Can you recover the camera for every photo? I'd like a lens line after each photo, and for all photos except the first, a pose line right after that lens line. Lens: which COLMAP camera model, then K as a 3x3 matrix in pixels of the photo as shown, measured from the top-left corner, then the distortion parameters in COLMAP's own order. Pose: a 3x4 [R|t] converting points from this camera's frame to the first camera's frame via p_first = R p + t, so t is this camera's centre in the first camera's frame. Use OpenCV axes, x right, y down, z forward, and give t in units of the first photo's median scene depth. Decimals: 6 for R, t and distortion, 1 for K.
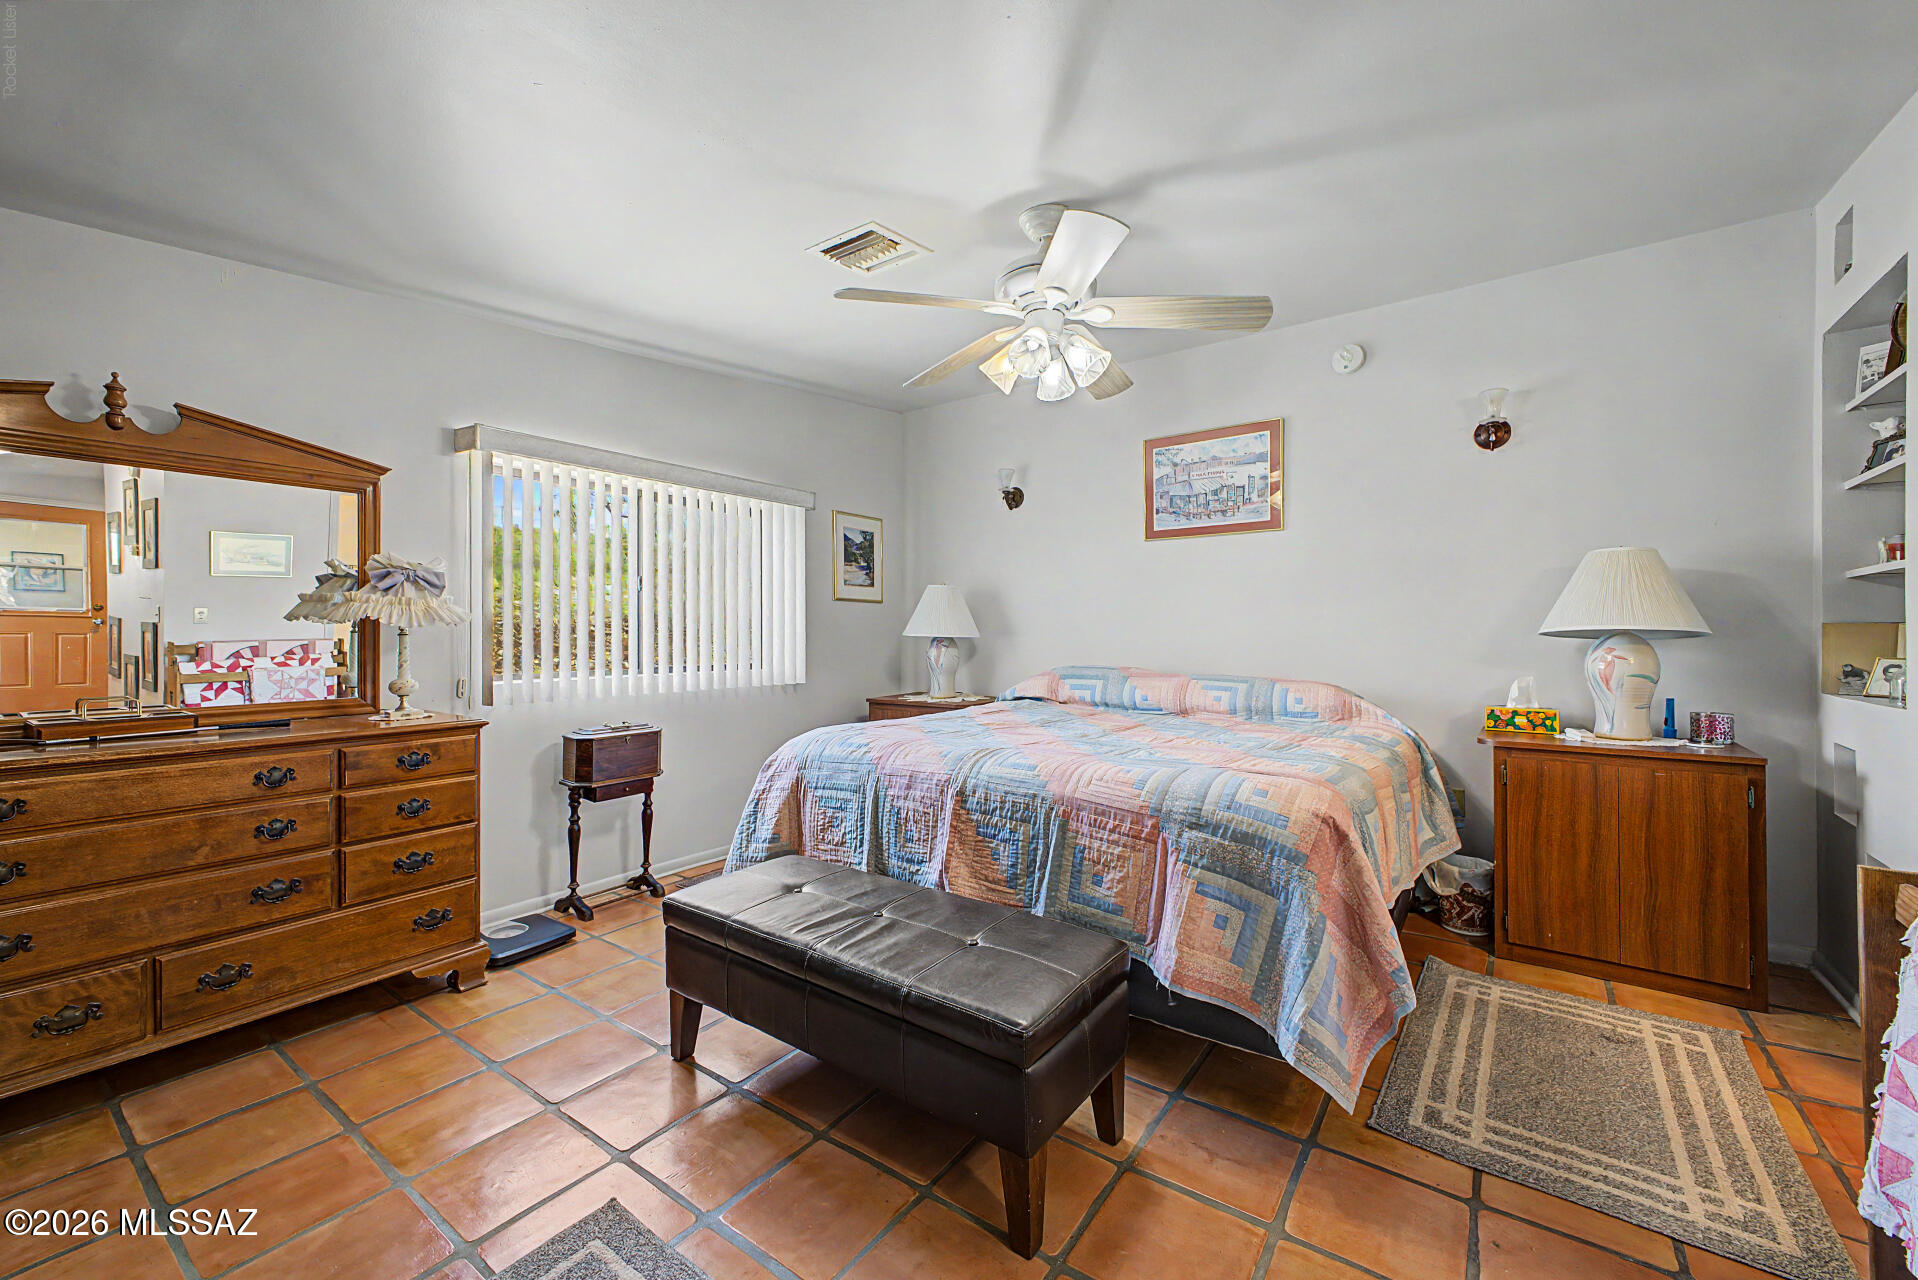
lens RADIAL K [[759.6, 0, 972.0], [0, 759.6, 634.5], [0, 0, 1]] dist [0.003951, -0.000443]
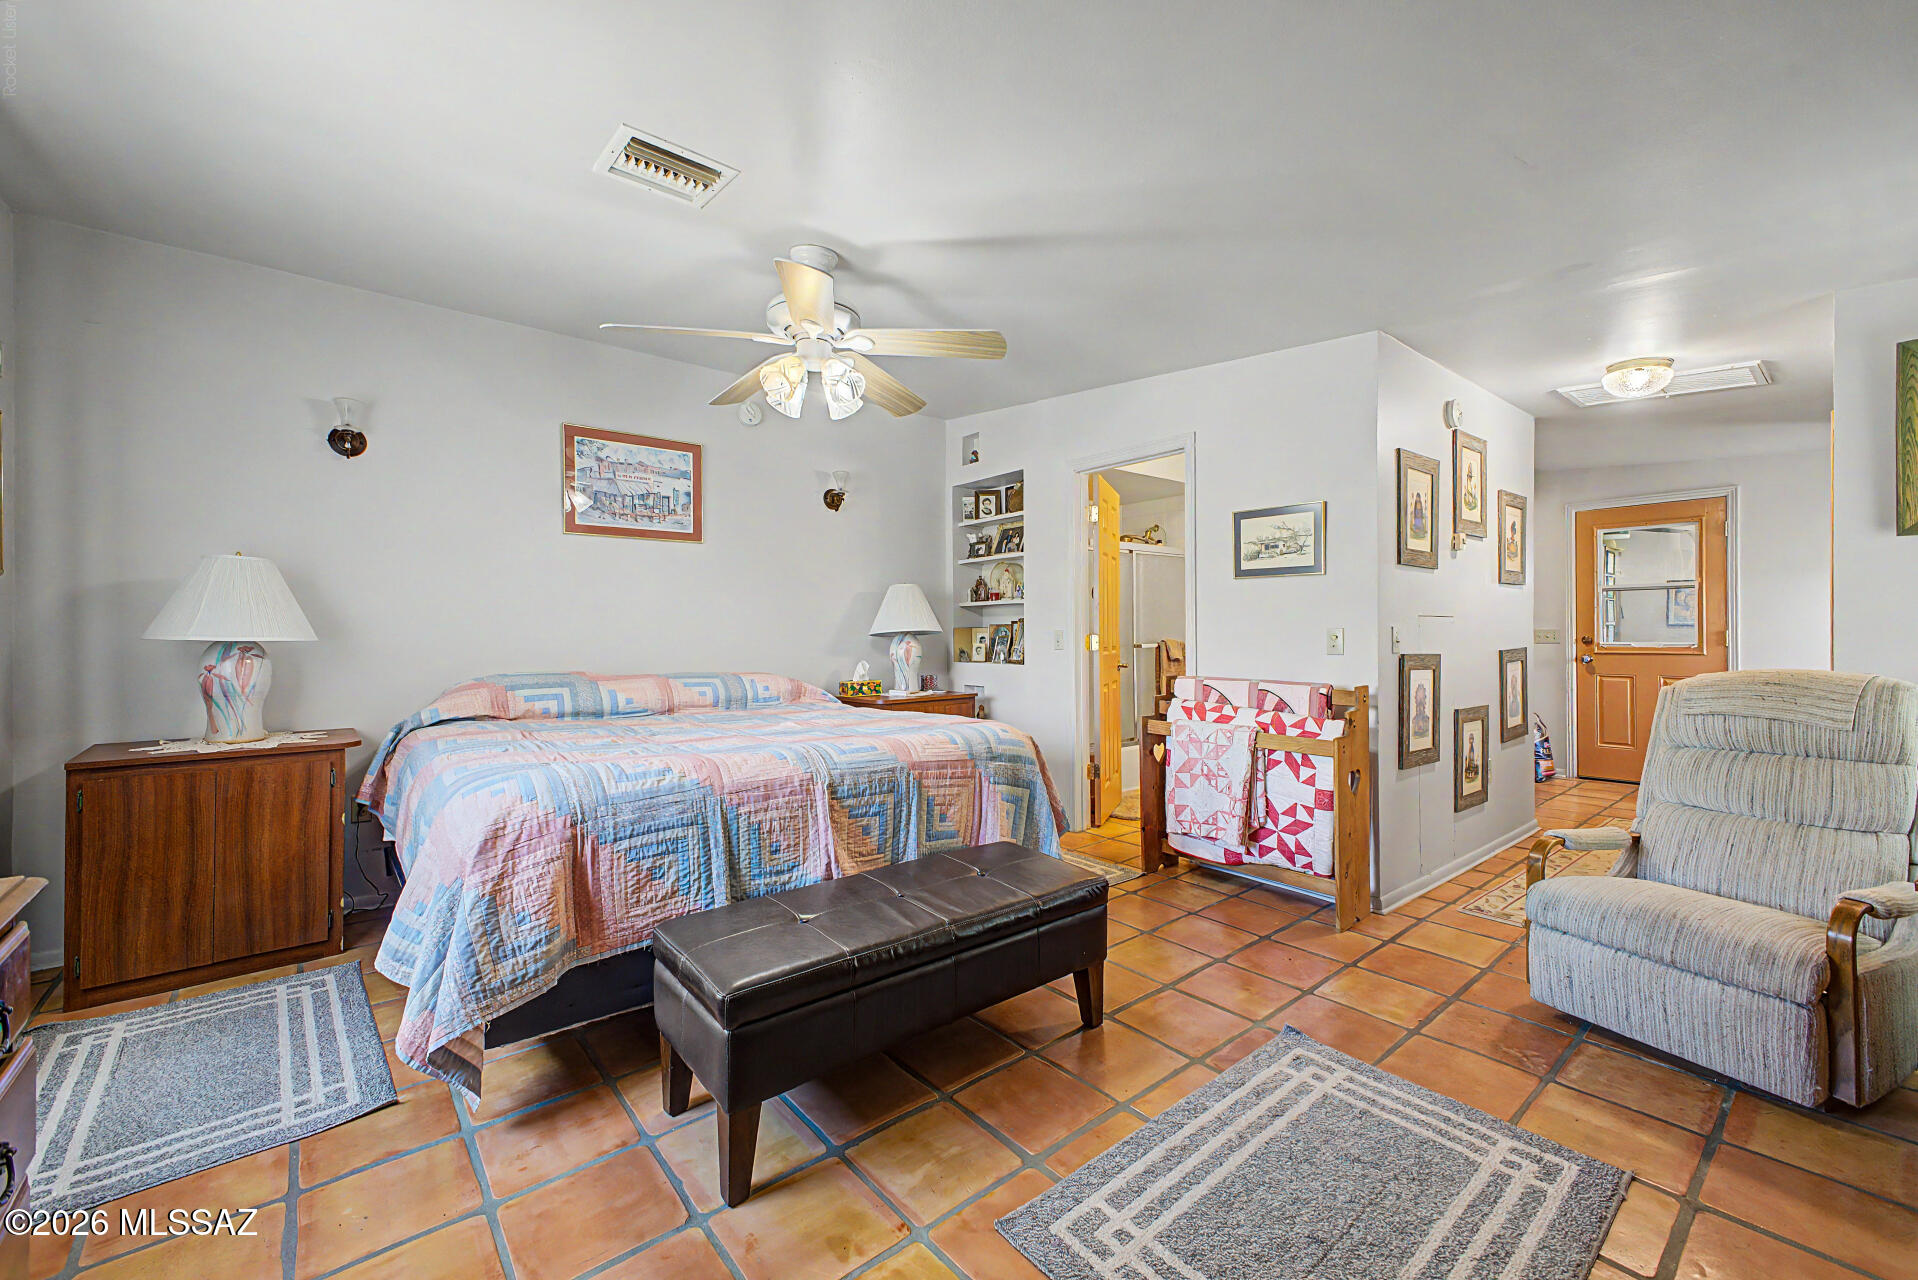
lens RADIAL K [[759.6, 0, 967.2], [0, 759.6, 631.2], [0, 0, 1]] dist [0.003951, -0.000443]
pose [[0.244316, 0.001217, 0.969695, -0.777167], [0.006084, 0.999978, -0.002787, -0.000178], [-0.969677, 0.006581, 0.244303, 0.439555]]
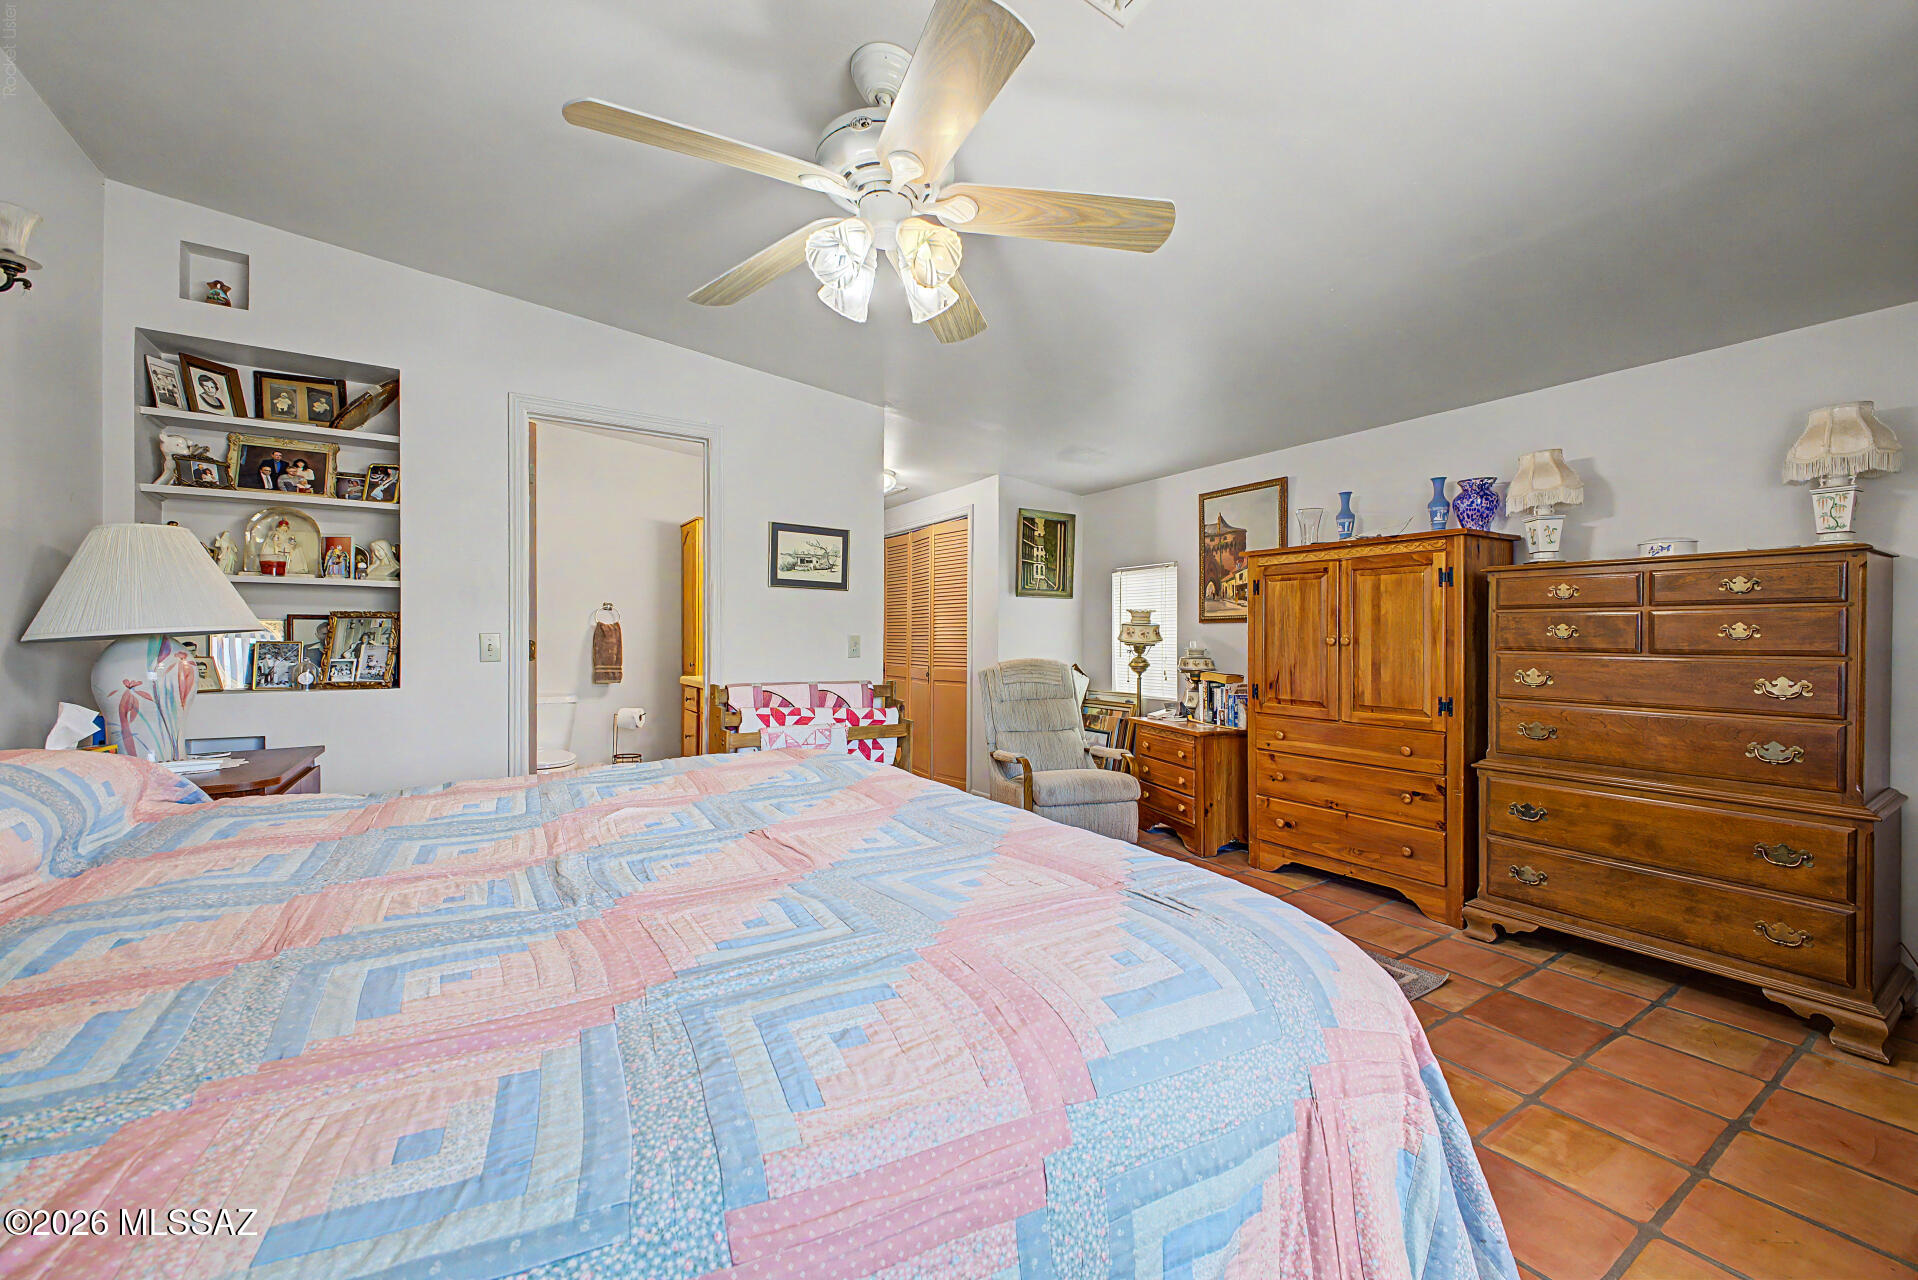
lens RADIAL K [[759.6, 0, 956.8], [0, 759.6, 641.8], [0, 0, 1]] dist [0.003951, -0.000443]
pose [[-0.937519, -0.008179, 0.347837, -0.180340], [-0.006319, 0.999959, 0.006482, -0.003599], [-0.347876, 0.003879, -0.937533, 1.459524]]
